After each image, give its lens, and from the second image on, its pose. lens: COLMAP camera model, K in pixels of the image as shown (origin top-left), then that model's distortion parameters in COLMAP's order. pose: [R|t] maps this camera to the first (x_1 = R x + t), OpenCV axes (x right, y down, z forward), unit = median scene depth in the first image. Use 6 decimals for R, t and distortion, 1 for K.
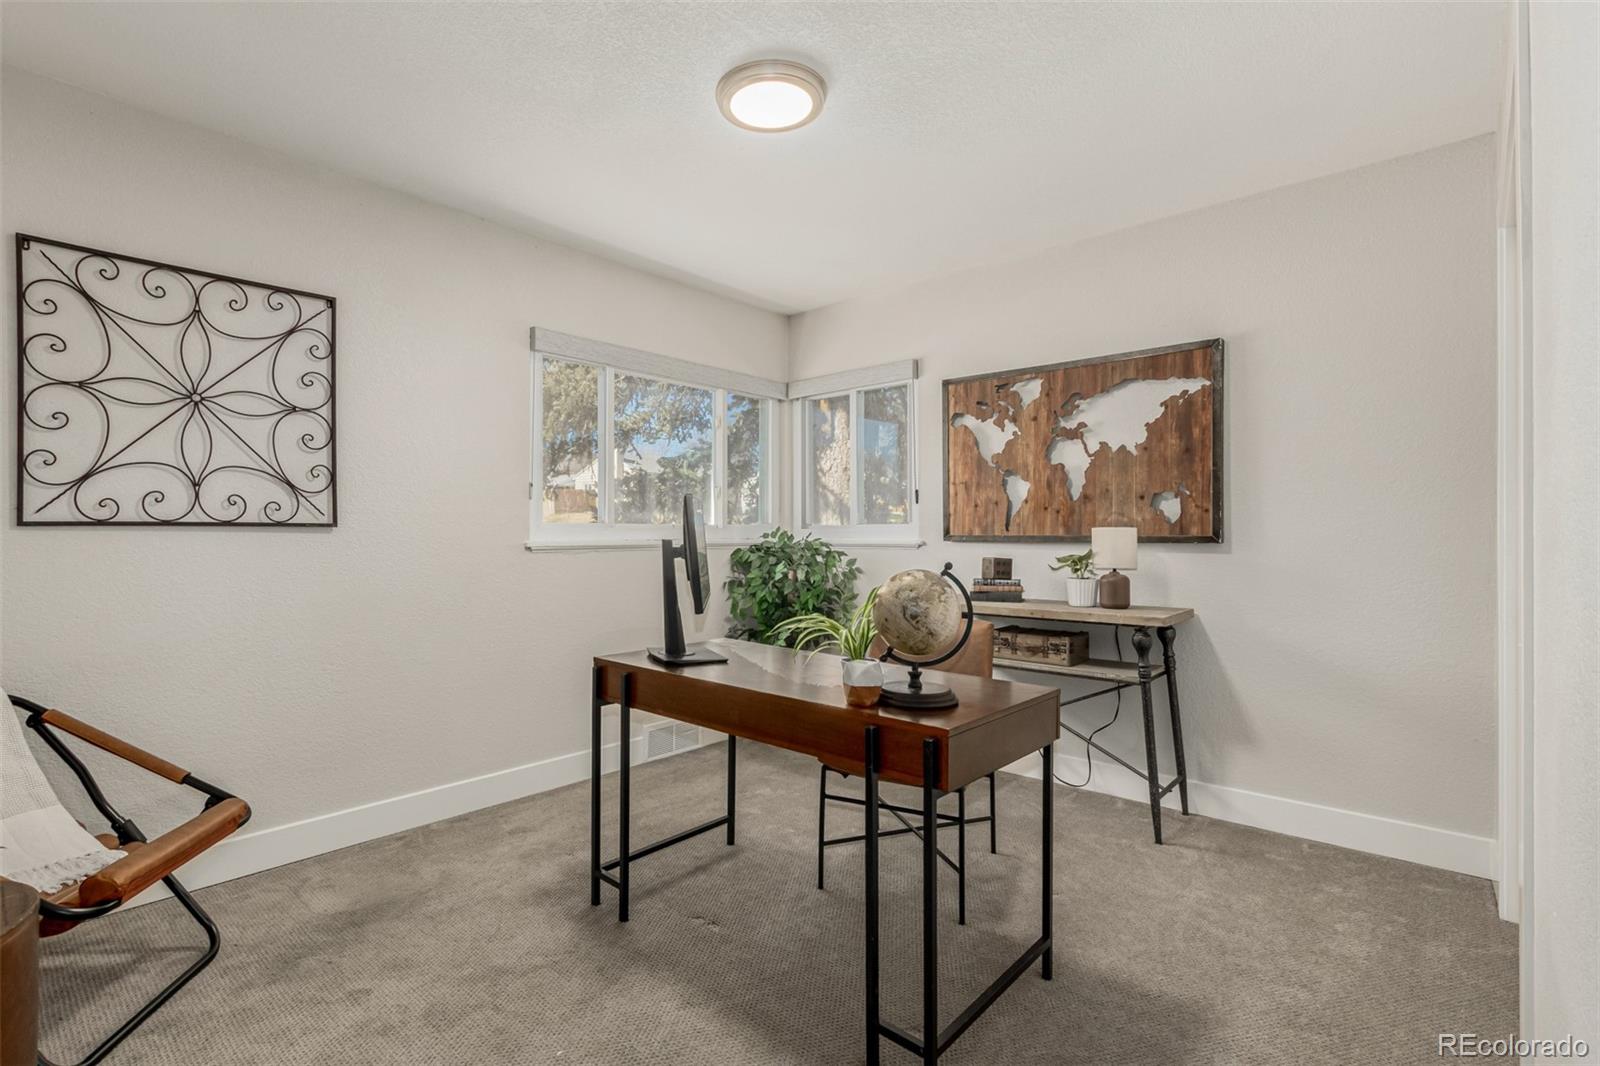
lens RADIAL K [[736.2, 0, 798.6], [0, 736.2, 535.0], [0, 0, 1]] dist [0.002475, -0.001998]
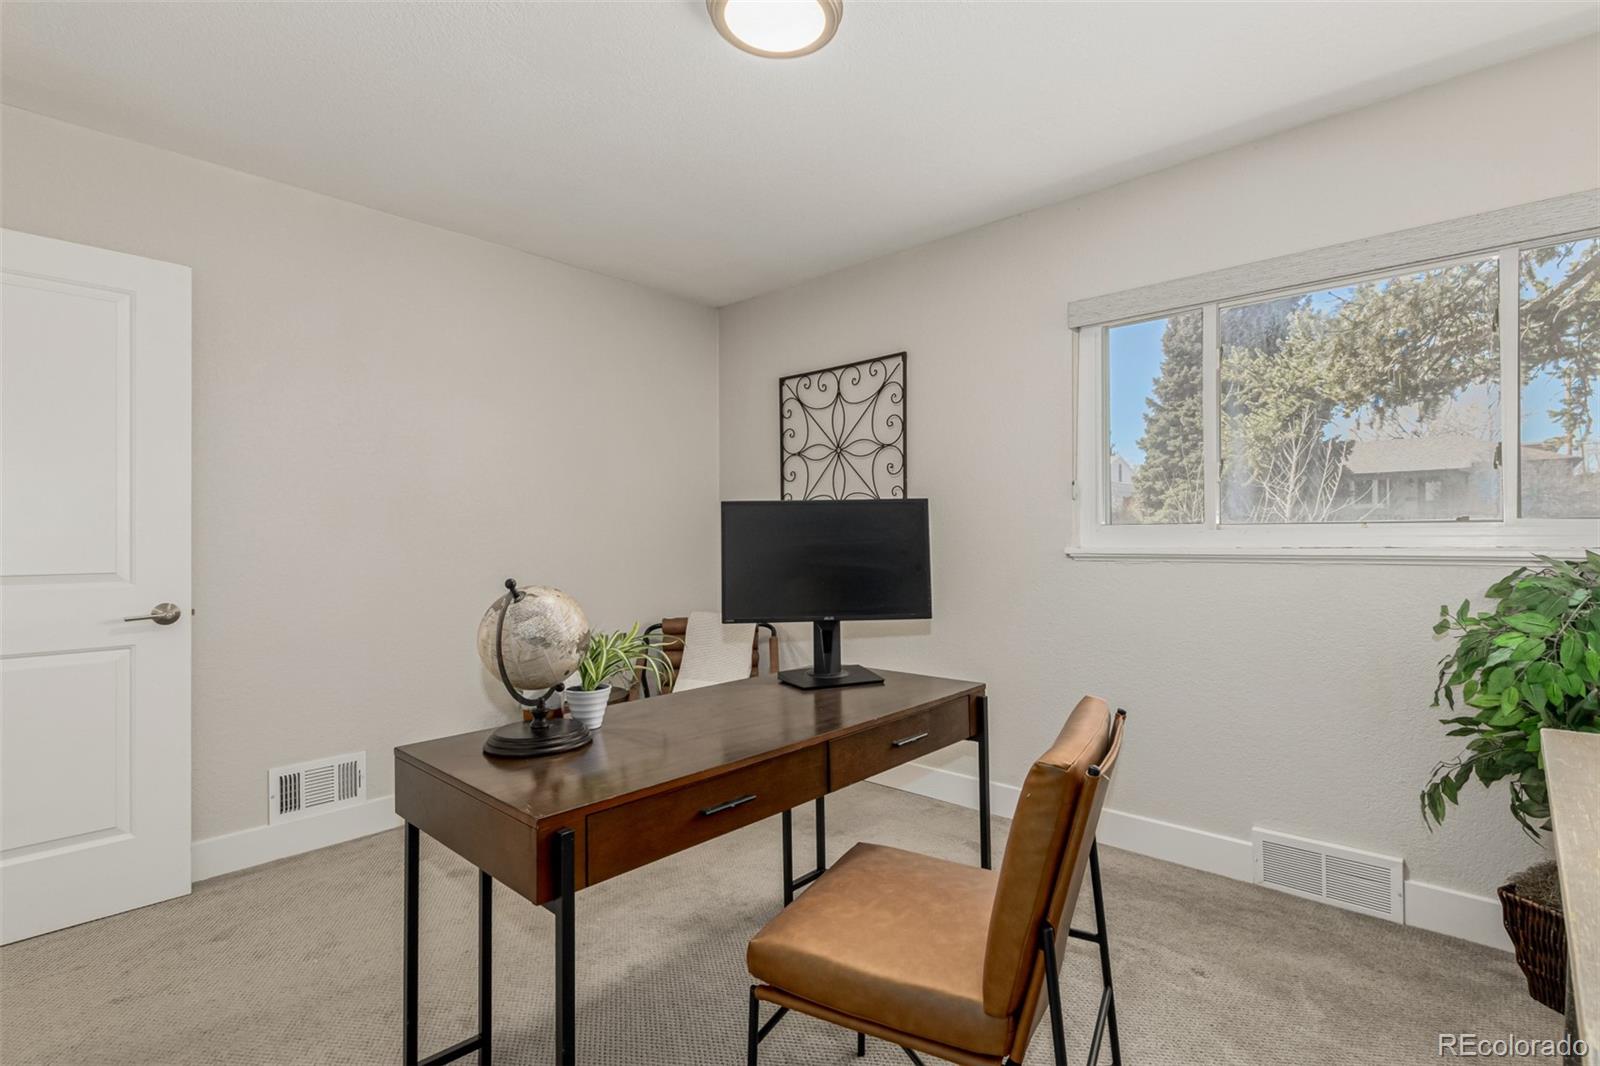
lens RADIAL K [[736.2, 0, 796.8], [0, 736.2, 531.1], [0, 0, 1]] dist [0.002475, -0.001998]
pose [[0.000866, 0.000127, -1.000000, 0.677613], [0.008532, 0.999964, 0.000134, -0.018880], [0.999963, -0.008532, 0.000865, 0.877014]]
